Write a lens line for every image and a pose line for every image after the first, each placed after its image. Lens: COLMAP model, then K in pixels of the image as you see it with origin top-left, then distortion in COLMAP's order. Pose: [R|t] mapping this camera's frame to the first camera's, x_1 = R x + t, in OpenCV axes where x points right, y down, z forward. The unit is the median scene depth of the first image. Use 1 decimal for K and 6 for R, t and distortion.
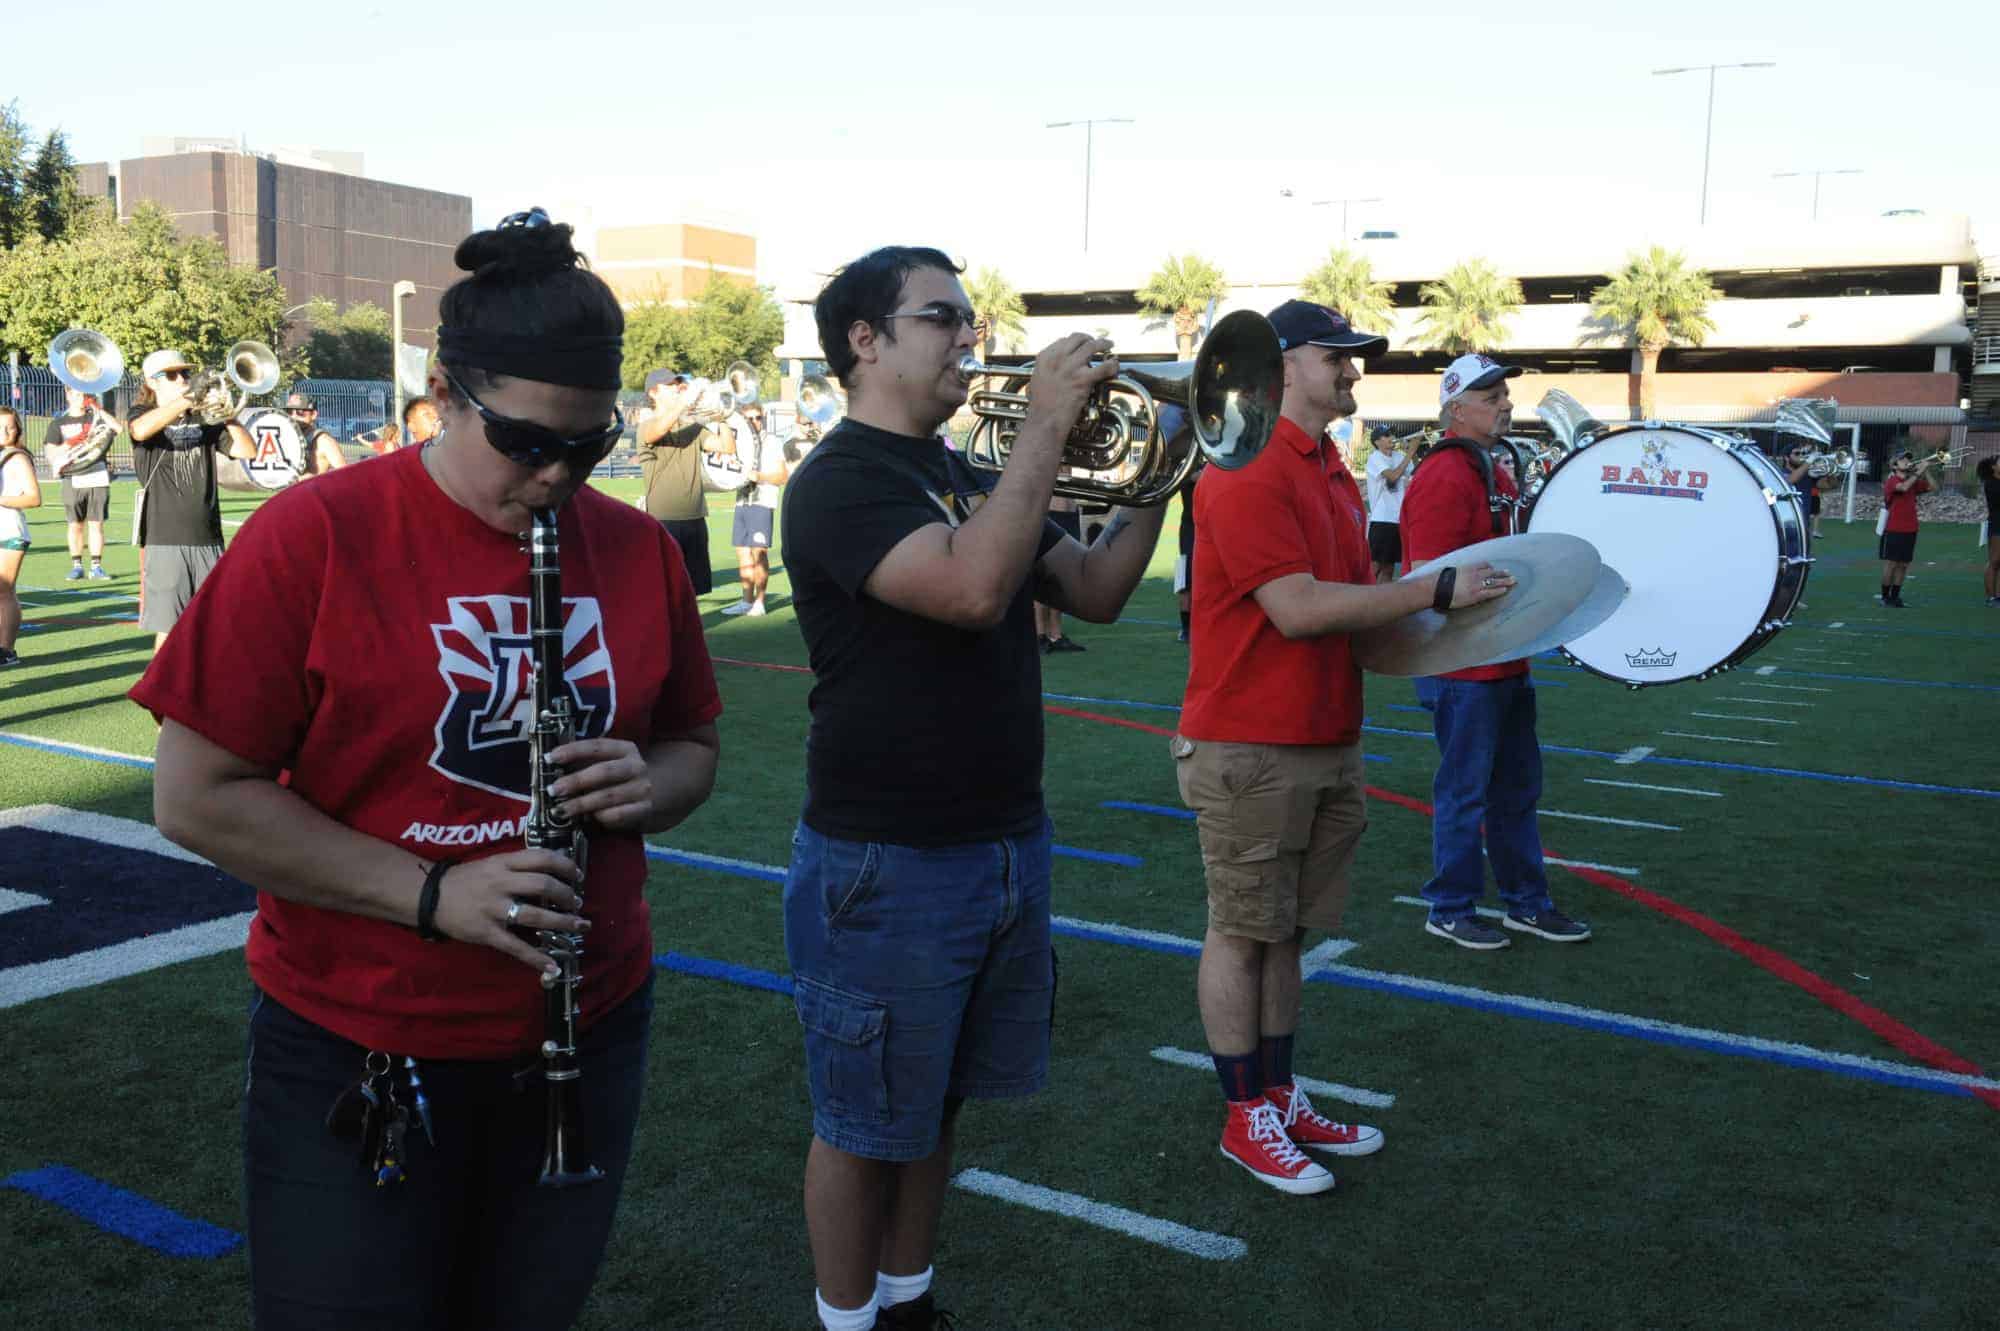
lens RADIAL K [[1794.2, 0, 1000.0], [0, 1794.2, 665.5], [0, 0, 1]] dist [0.018455, -0.001290]
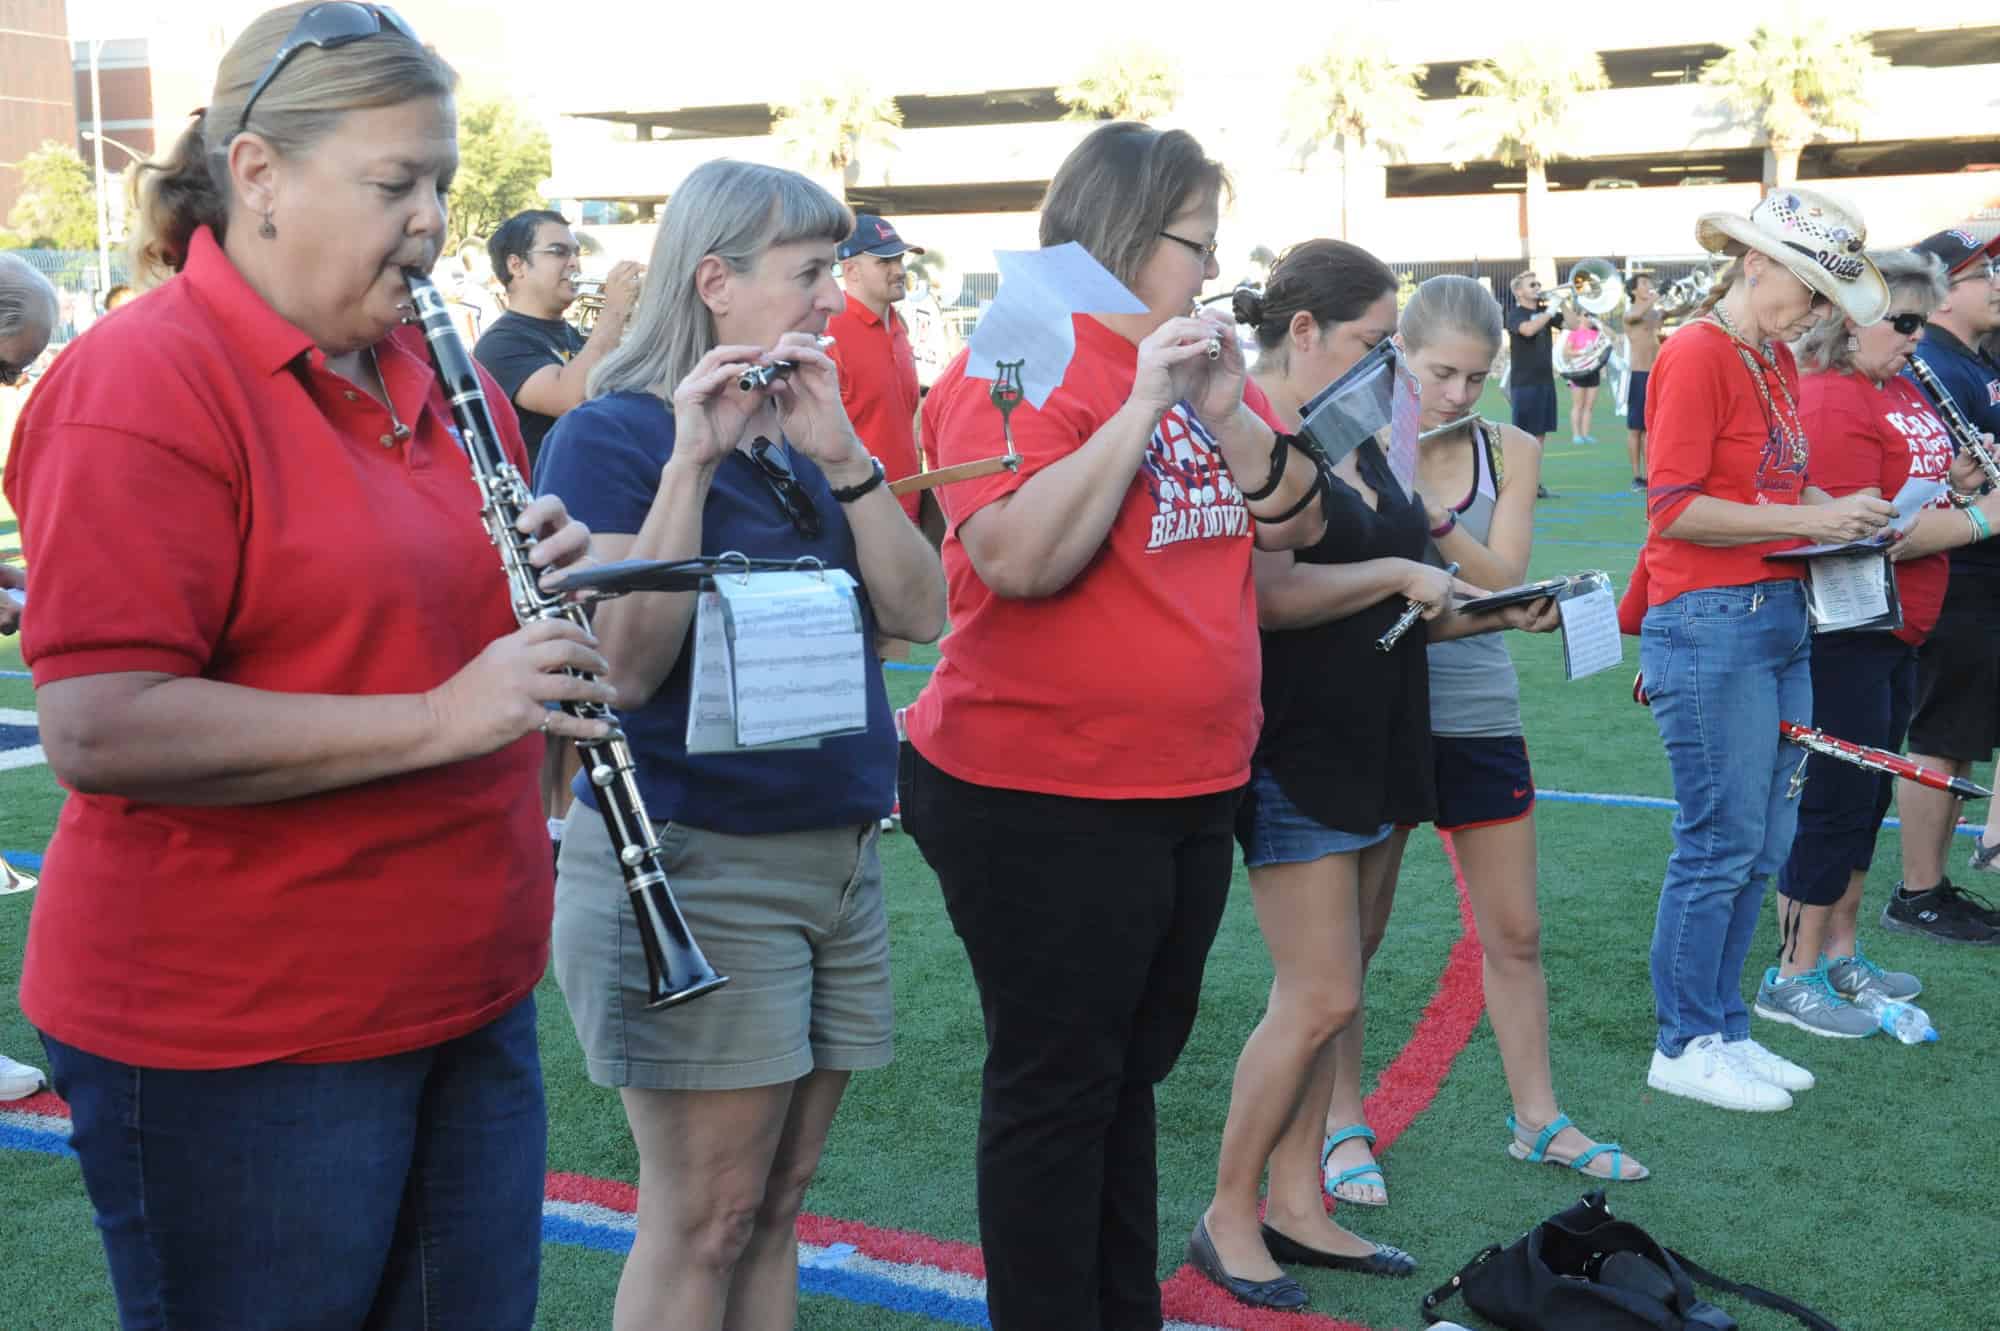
lens RADIAL K [[2704.8, 0, 992.8], [0, 2704.8, 619.0], [0, 0, 1]] dist [0.154527, -0.042097]
pose [[0.998831, -0.035451, 0.032850, 0.009913], [0.035786, 0.999313, -0.009660, 0.007098], [-0.032485, 0.010824, 0.999414, -0.057299]]
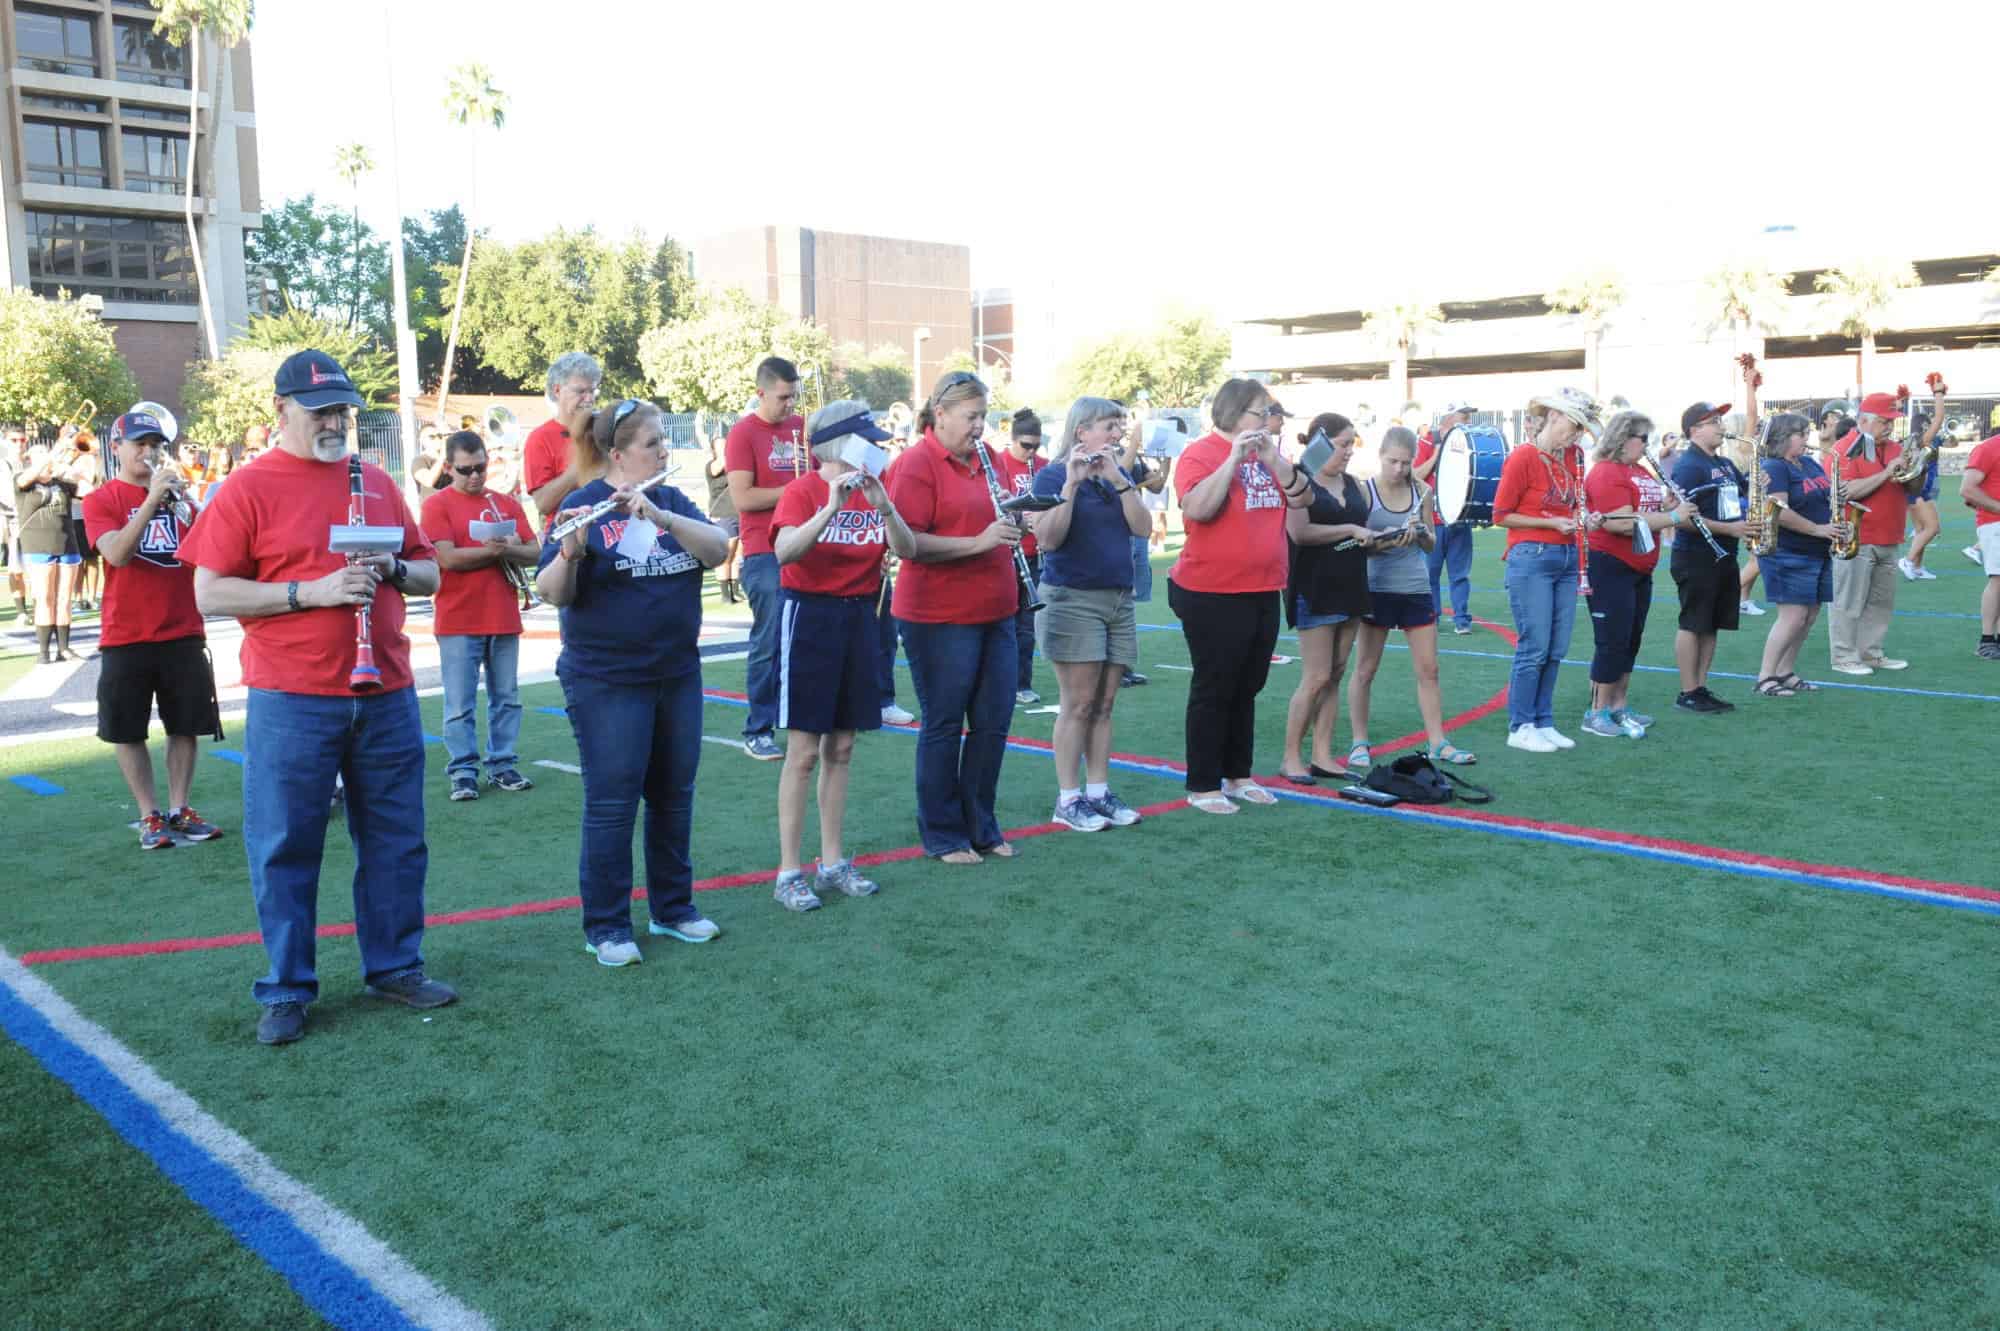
lens RADIAL K [[1663.4, 0, 1000.0], [0, 1663.4, 665.5], [0, 0, 1]] dist [-0.002070, -0.003688]
pose [[0.964239, -0.006575, -0.264953, 0.024859], [0.008752, 0.999937, 0.007035, 0.012580], [0.264890, -0.009103, 0.964236, -0.098389]]
